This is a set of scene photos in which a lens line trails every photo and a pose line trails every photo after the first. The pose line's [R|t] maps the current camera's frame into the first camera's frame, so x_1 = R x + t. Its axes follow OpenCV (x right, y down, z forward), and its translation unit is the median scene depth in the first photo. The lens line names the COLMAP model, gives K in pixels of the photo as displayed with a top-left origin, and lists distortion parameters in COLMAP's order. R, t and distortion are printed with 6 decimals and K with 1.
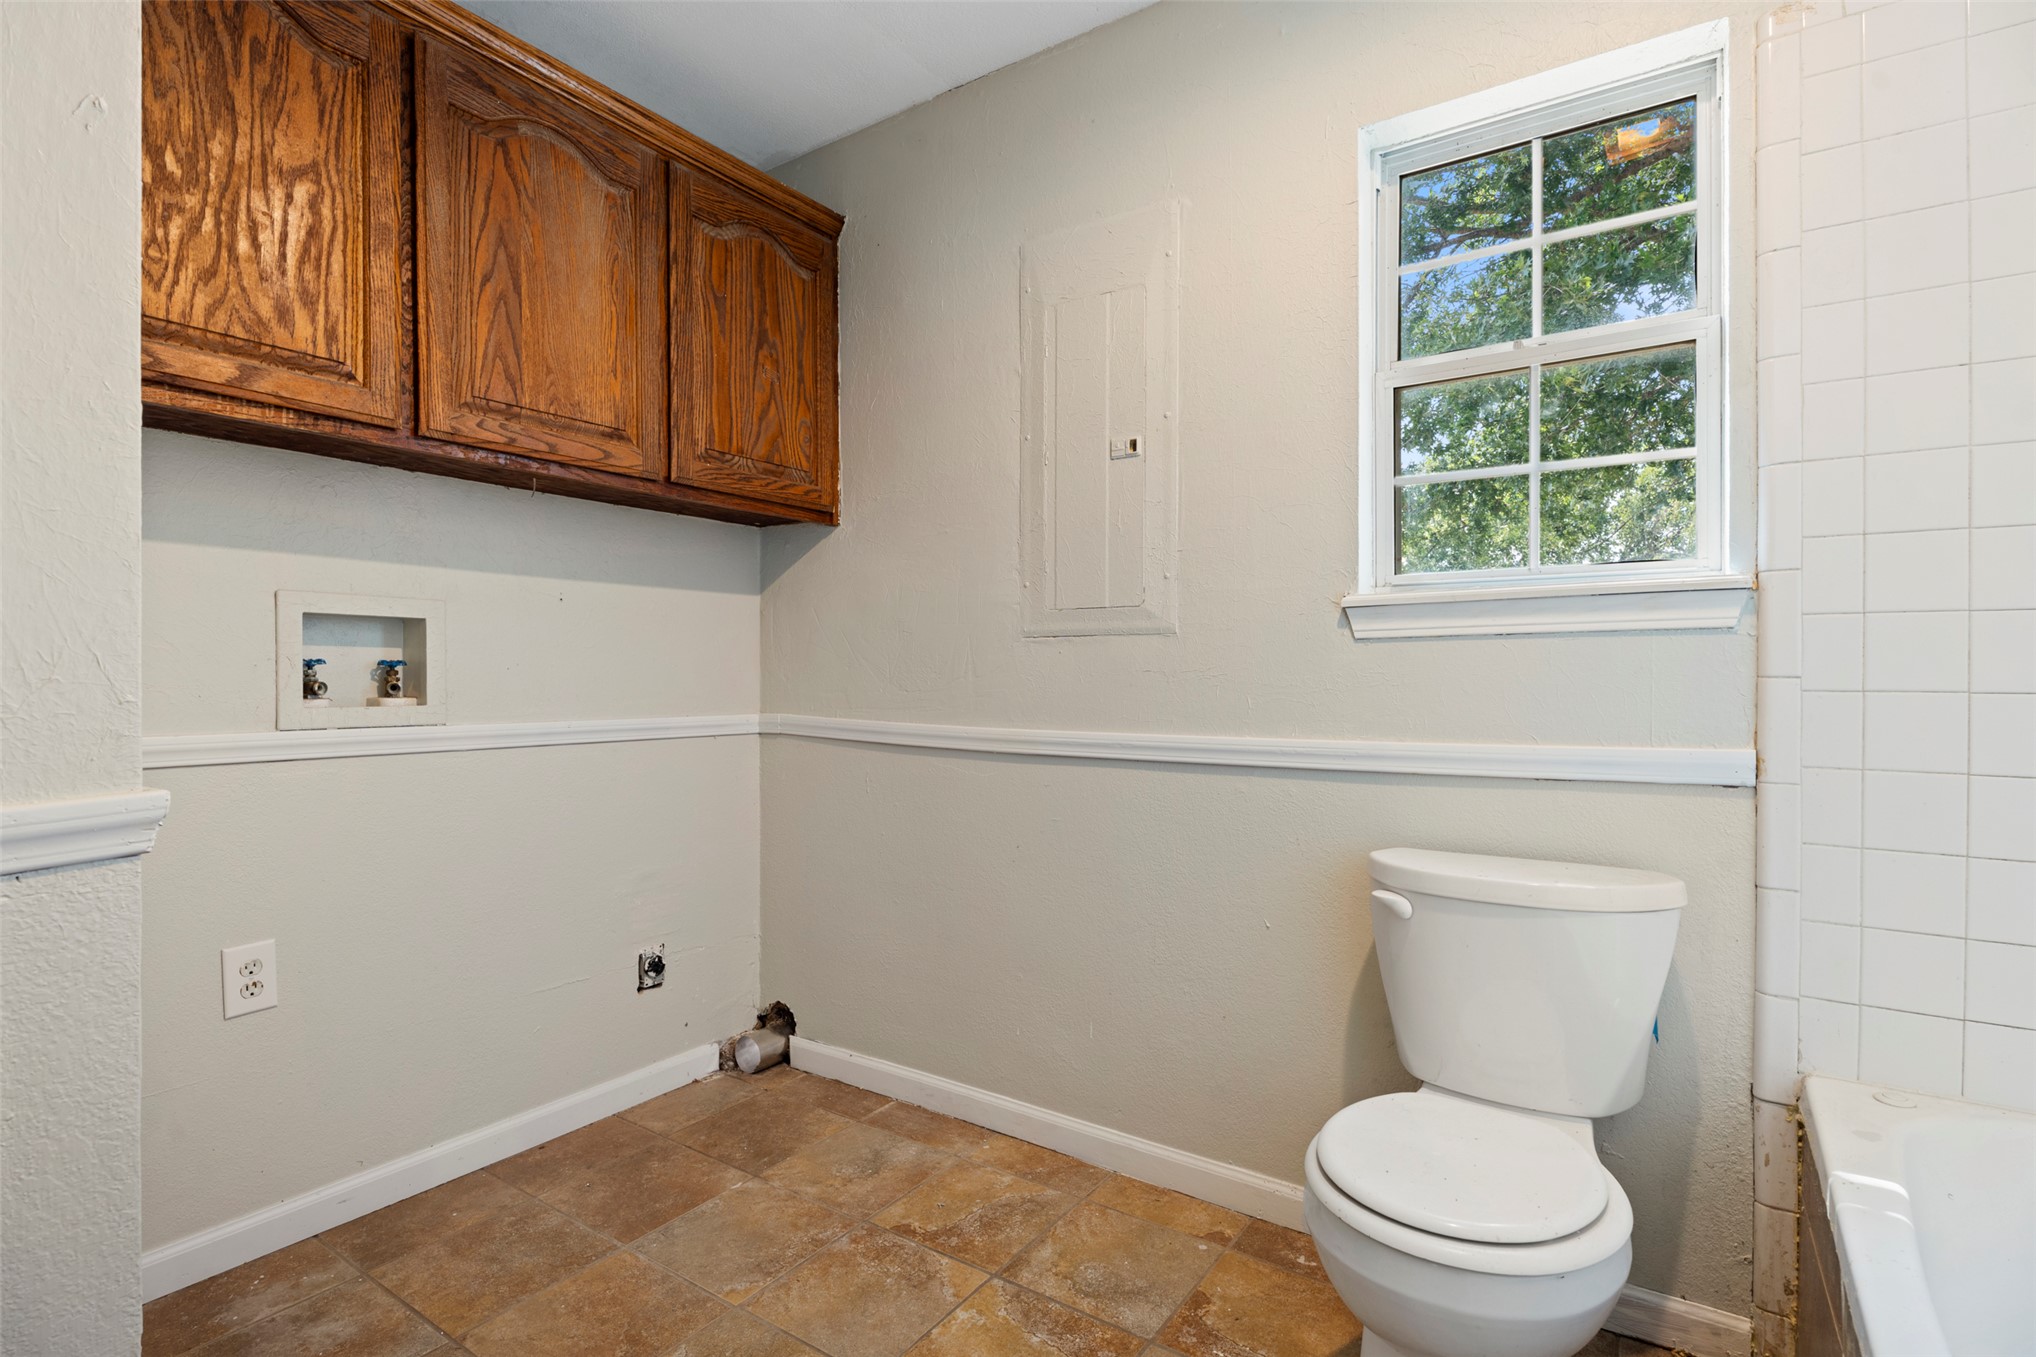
lens RADIAL K [[994.1, 0, 1018.0], [0, 994.1, 678.5], [0, 0, 1]] dist [-0.004319, -0.000948]
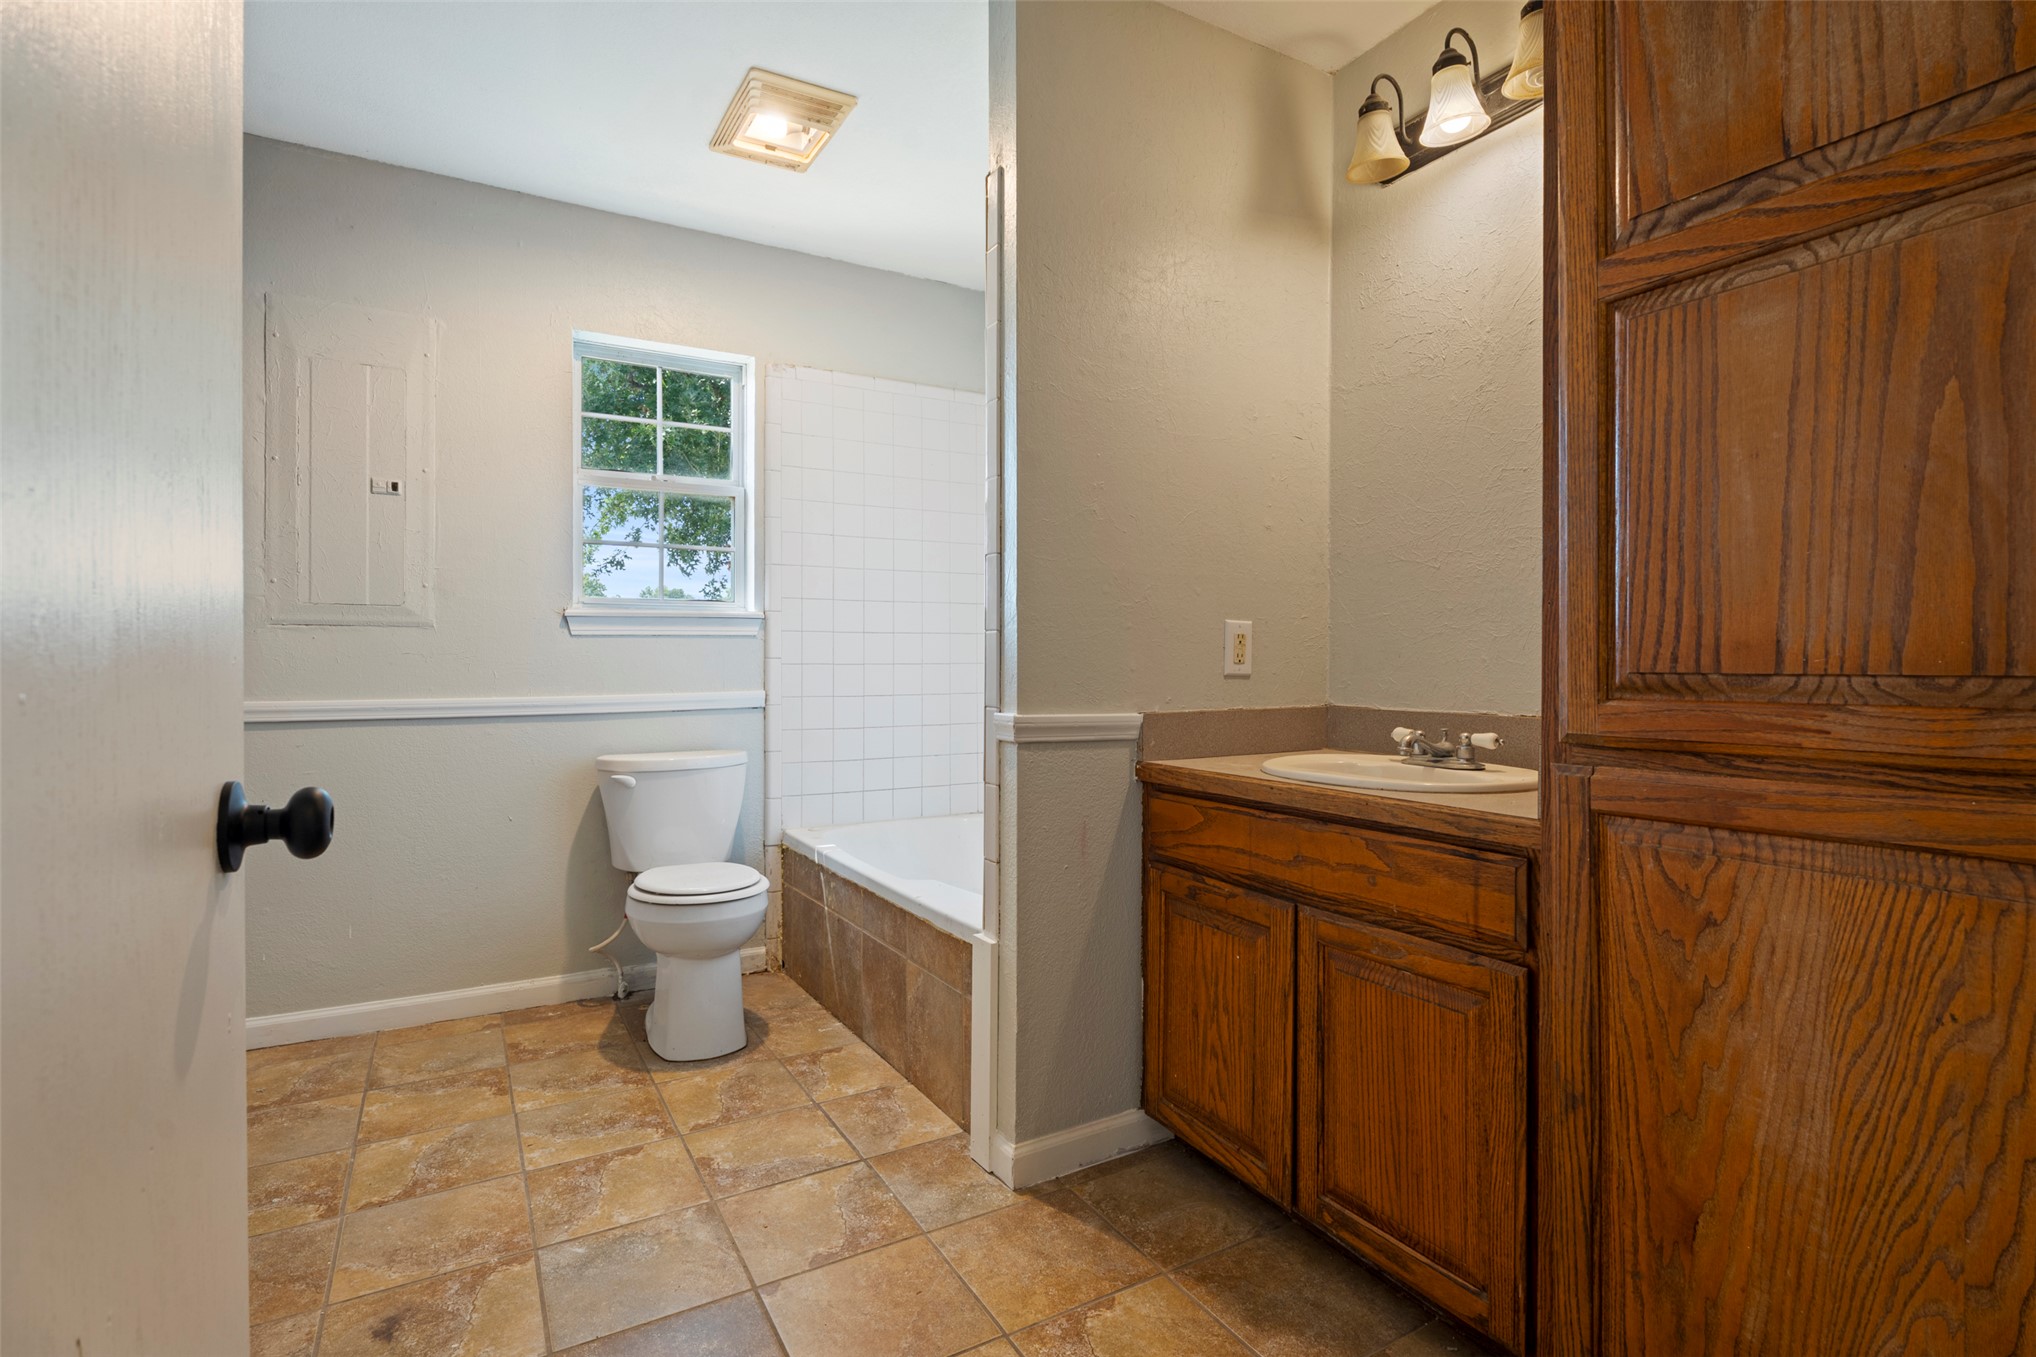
lens RADIAL K [[994.1, 0, 1018.0], [0, 994.1, 678.5], [0, 0, 1]] dist [-0.004319, -0.000948]
pose [[0.437546, -0.012783, 0.899105, -0.825480], [0.002685, 0.999913, 0.012910, 0.012872], [-0.899192, -0.003235, 0.437542, -0.399247]]
